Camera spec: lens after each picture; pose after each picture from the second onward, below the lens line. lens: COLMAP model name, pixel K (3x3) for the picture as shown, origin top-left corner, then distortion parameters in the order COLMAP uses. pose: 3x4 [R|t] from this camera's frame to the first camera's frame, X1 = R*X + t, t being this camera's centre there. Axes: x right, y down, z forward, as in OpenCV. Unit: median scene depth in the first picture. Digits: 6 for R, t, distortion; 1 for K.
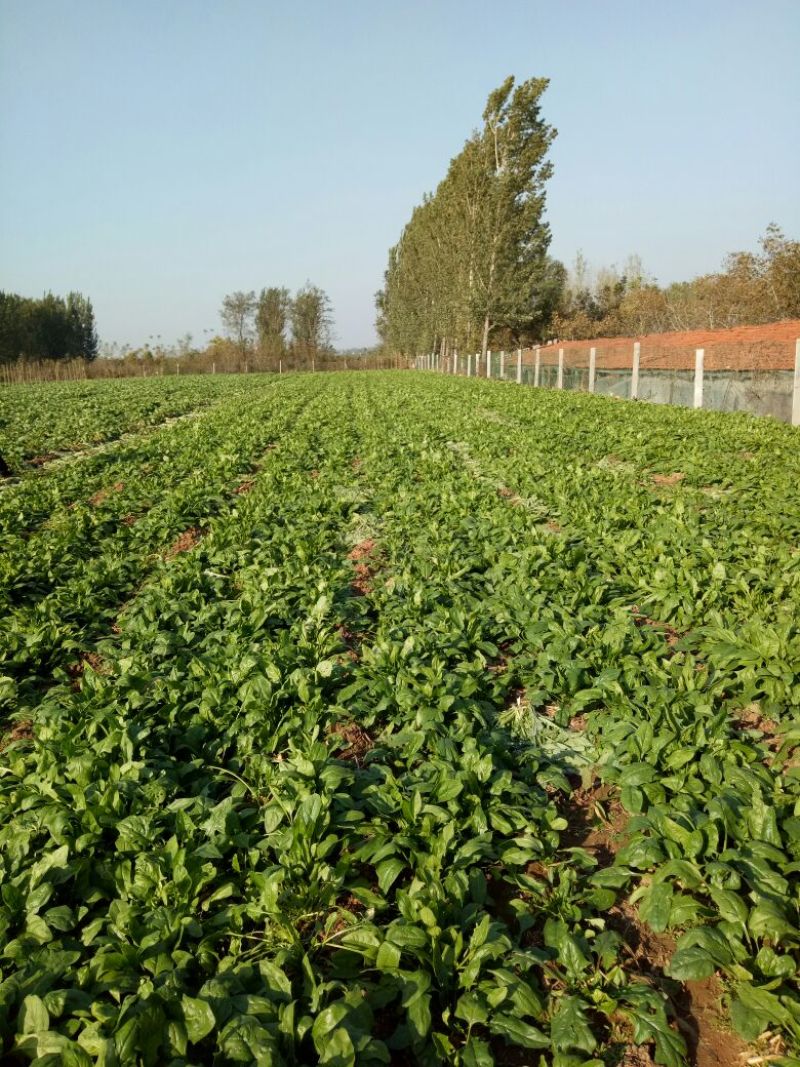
lens RADIAL K [[790.4, 0, 400.0], [0, 790.4, 533.5], [0, 0, 1]] dist [0.009122, 0.000226]
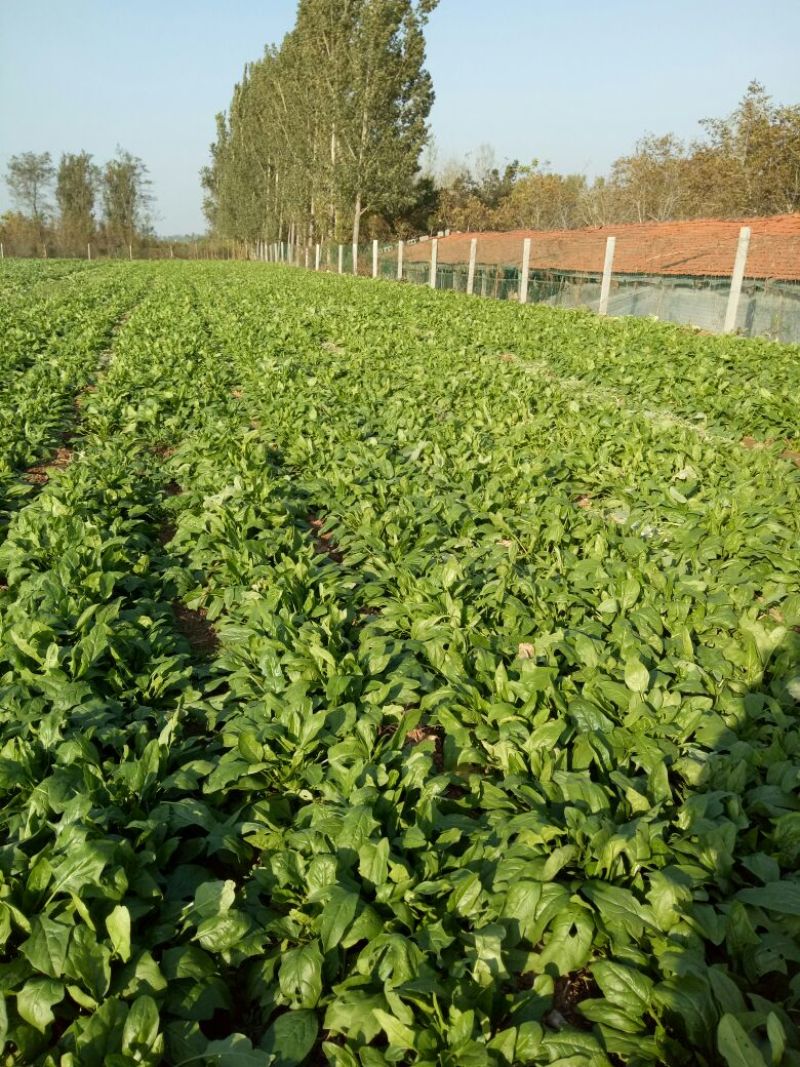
lens RADIAL K [[748.4, 0, 400.0], [0, 748.4, 533.5], [0, 0, 1]] dist [-0.001387, 0.001525]
pose [[0.975783, -0.038368, 0.215350, -0.015256], [0.007834, 0.989995, 0.140888, -0.028470], [-0.218601, -0.135789, 0.966320, 0.140483]]
